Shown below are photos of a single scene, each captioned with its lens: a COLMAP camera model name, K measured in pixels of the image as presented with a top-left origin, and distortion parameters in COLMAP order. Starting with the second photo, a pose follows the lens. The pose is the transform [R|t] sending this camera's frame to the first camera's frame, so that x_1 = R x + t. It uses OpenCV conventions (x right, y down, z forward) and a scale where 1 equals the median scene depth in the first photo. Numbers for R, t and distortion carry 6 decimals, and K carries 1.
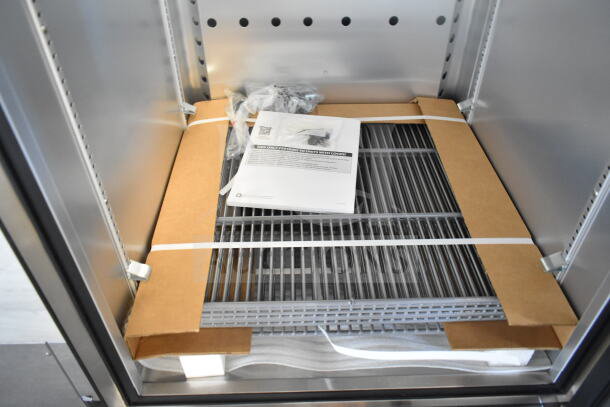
lens RADIAL K [[466.8, 0, 305.0], [0, 466.8, 203.5], [0, 0, 1]] dist [-0.016554, 0.000454]
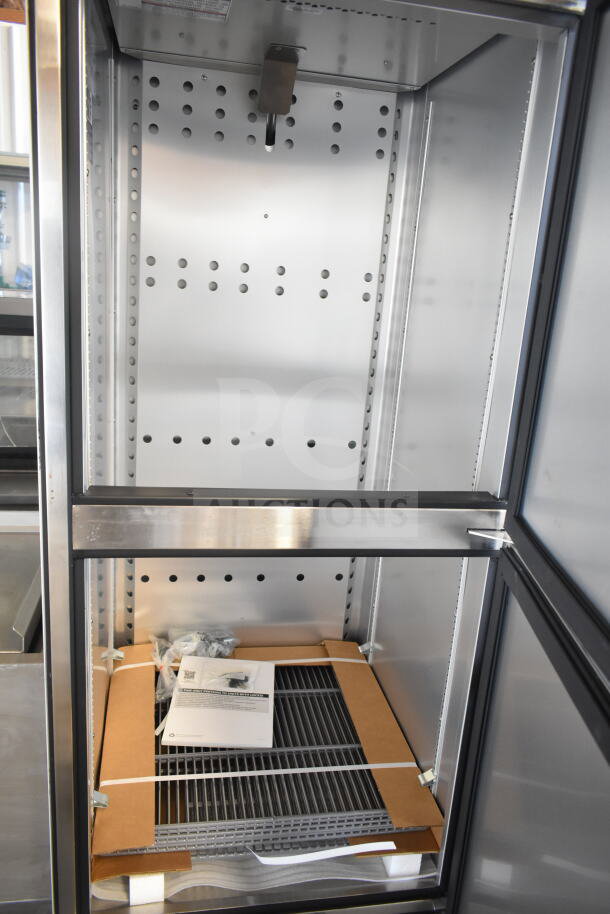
lens RADIAL K [[699.4, 0, 305.0], [0, 699.4, 457.0], [0, 0, 1]] dist [-0.016554, 0.000454]
pose [[0.984480, 0.035289, 0.171915, -0.118293], [0.040580, 0.907254, -0.418620, 0.079100], [-0.170743, 0.419100, 0.891741, -0.736933]]
